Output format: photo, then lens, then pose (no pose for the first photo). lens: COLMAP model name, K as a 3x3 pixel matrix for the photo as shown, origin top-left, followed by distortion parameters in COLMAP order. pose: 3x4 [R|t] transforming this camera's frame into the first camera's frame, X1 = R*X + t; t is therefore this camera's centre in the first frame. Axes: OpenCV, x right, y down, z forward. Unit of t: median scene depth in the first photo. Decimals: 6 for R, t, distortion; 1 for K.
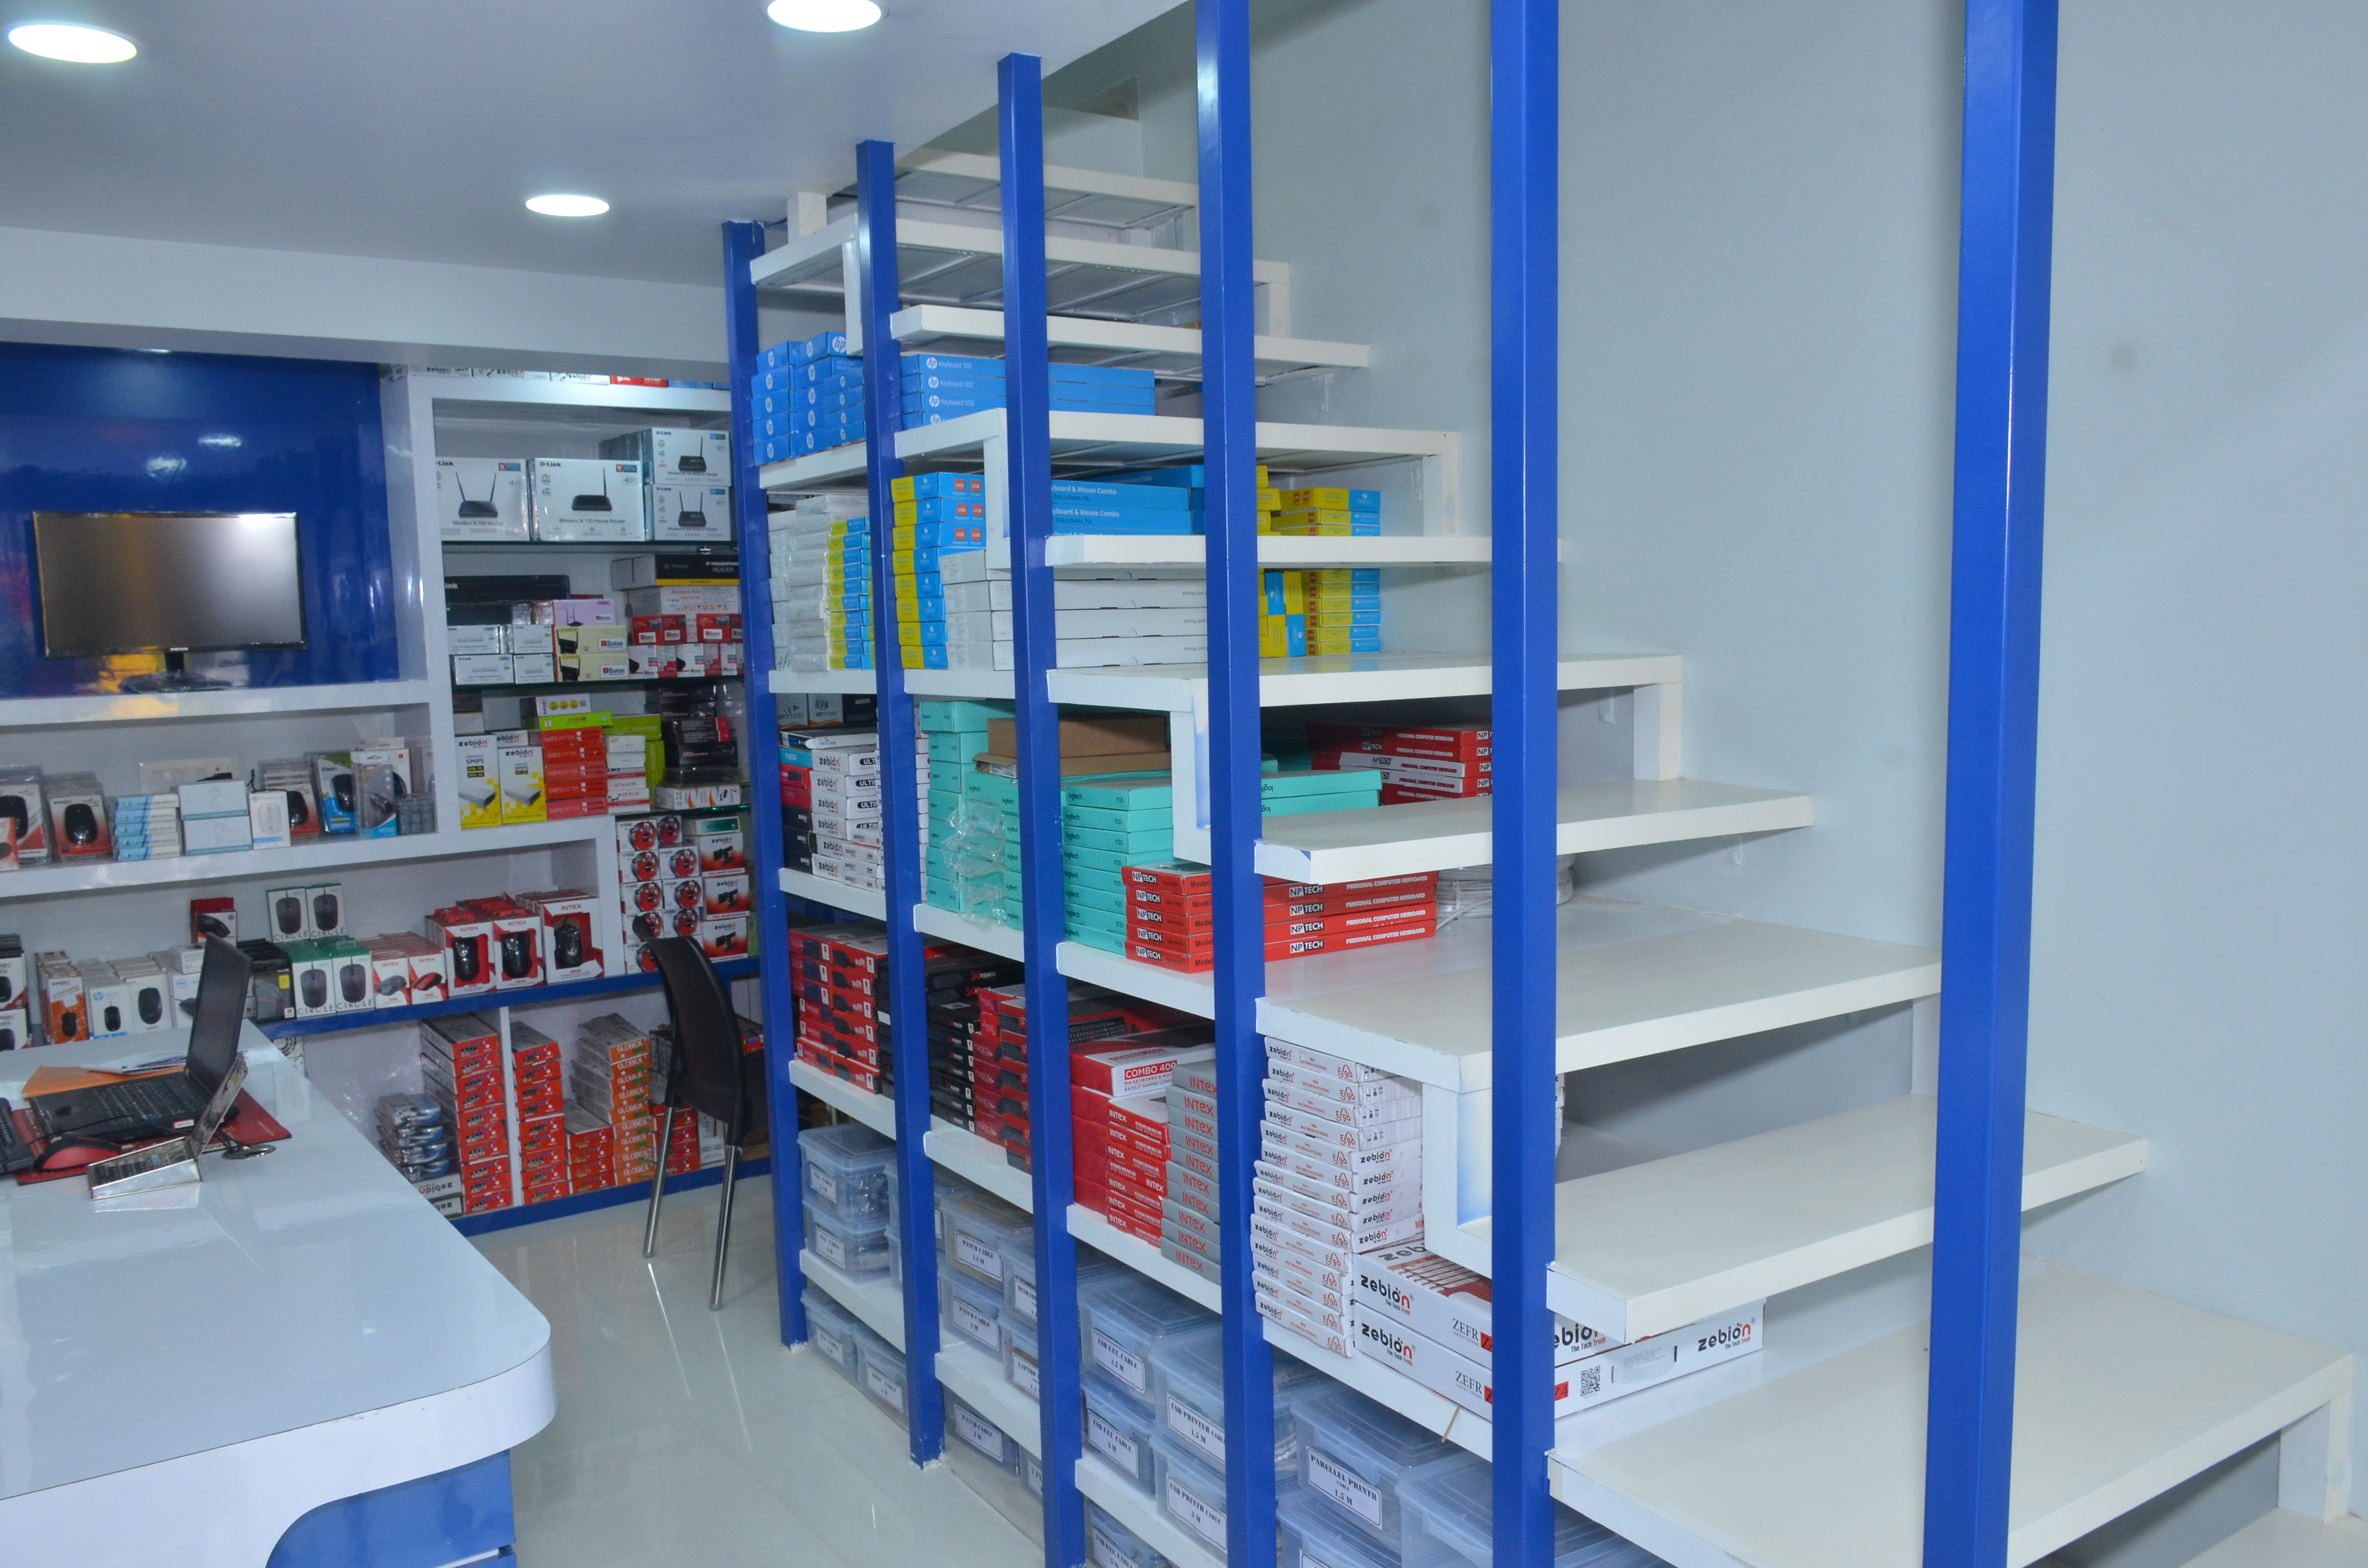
lens RADIAL K [[1803.9, 0, 1179.7], [0, 1803.9, 804.8], [0, 0, 1]] dist [-0.012713, -0.019796]
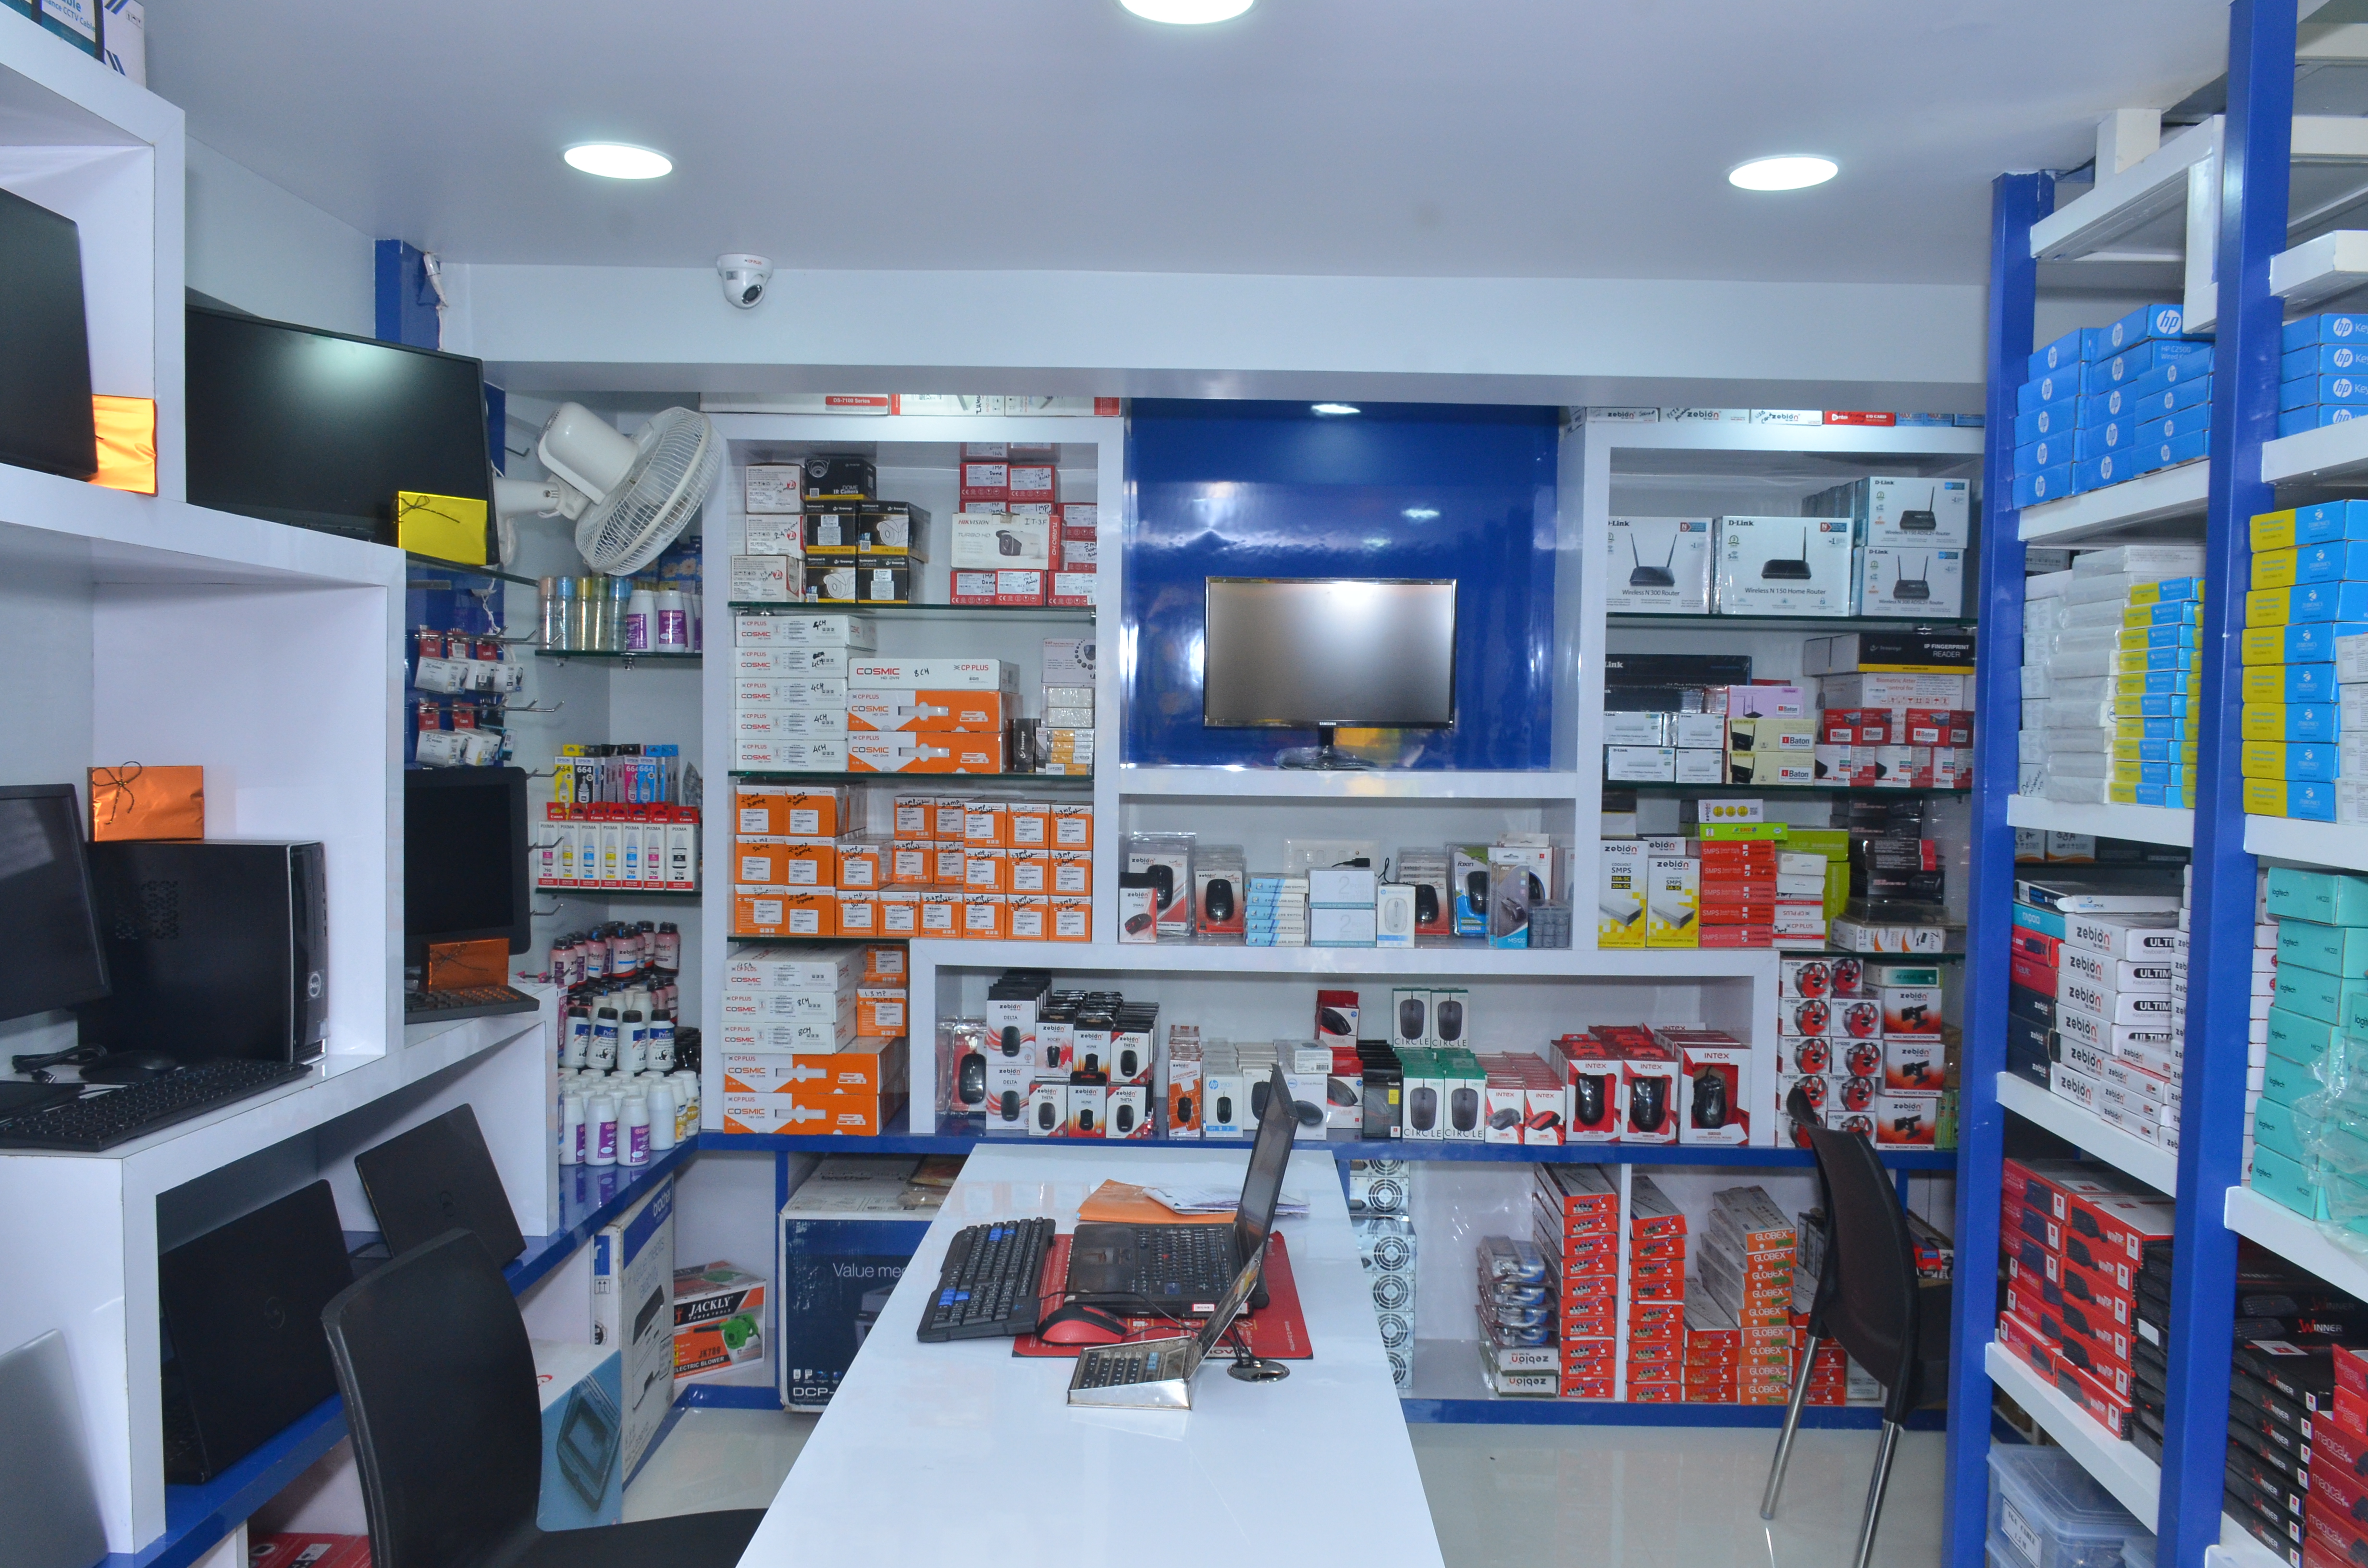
lens RADIAL K [[1803.9, 0, 1179.7], [0, 1803.9, 804.8], [0, 0, 1]] dist [-0.012713, -0.019796]
pose [[0.801751, 0.070412, -0.593496, -0.056663], [-0.097723, 0.995116, -0.013955, -0.023516], [0.589615, 0.069186, 0.804716, 0.194017]]
